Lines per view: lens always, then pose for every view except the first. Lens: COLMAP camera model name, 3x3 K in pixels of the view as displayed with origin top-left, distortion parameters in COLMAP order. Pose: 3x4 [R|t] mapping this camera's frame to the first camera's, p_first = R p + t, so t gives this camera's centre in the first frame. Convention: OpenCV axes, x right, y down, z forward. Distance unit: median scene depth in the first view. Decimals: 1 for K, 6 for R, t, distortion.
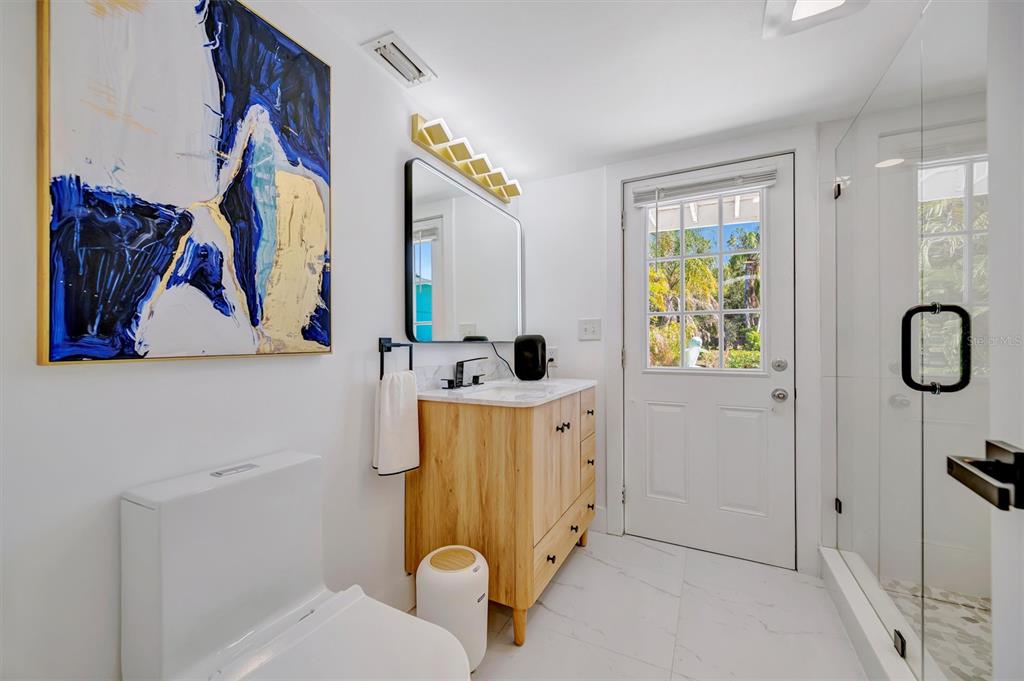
lens RADIAL K [[420.2, 0, 505.0], [0, 420.2, 344.8], [0, 0, 1]] dist [-0.001773, 0.000136]
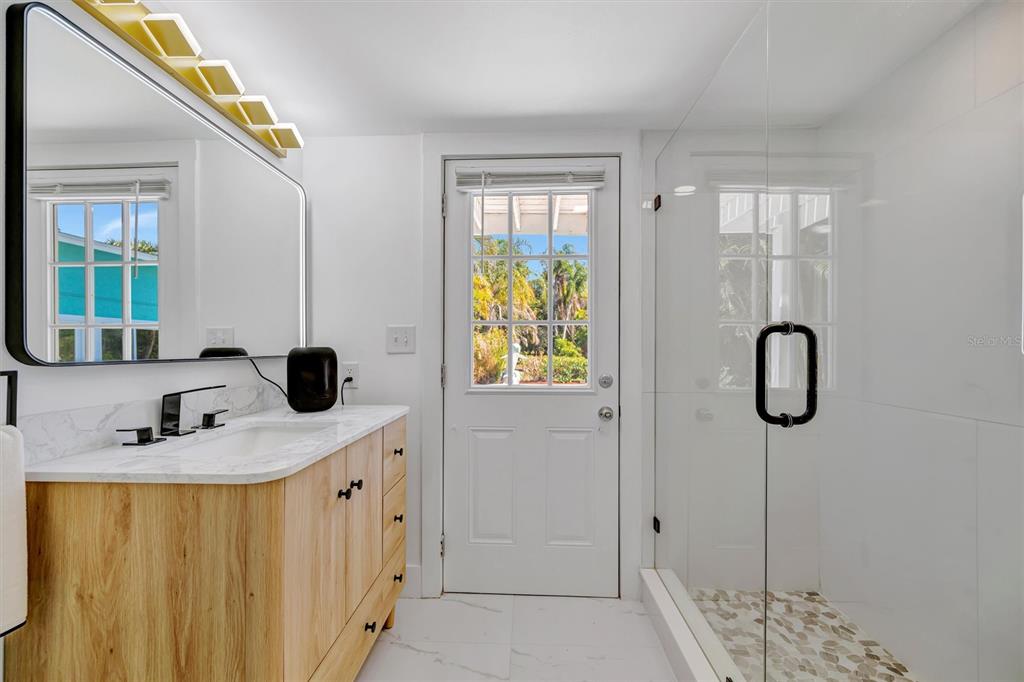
lens RADIAL K [[420.2, 0, 505.0], [0, 420.2, 345.3], [0, 0, 1]] dist [-0.001773, 0.000136]
pose [[0.918764, 0.008674, 0.394711, 0.078663], [-0.005136, 0.999937, -0.010019, -0.021350], [-0.394773, 0.007178, 0.918751, 0.230228]]
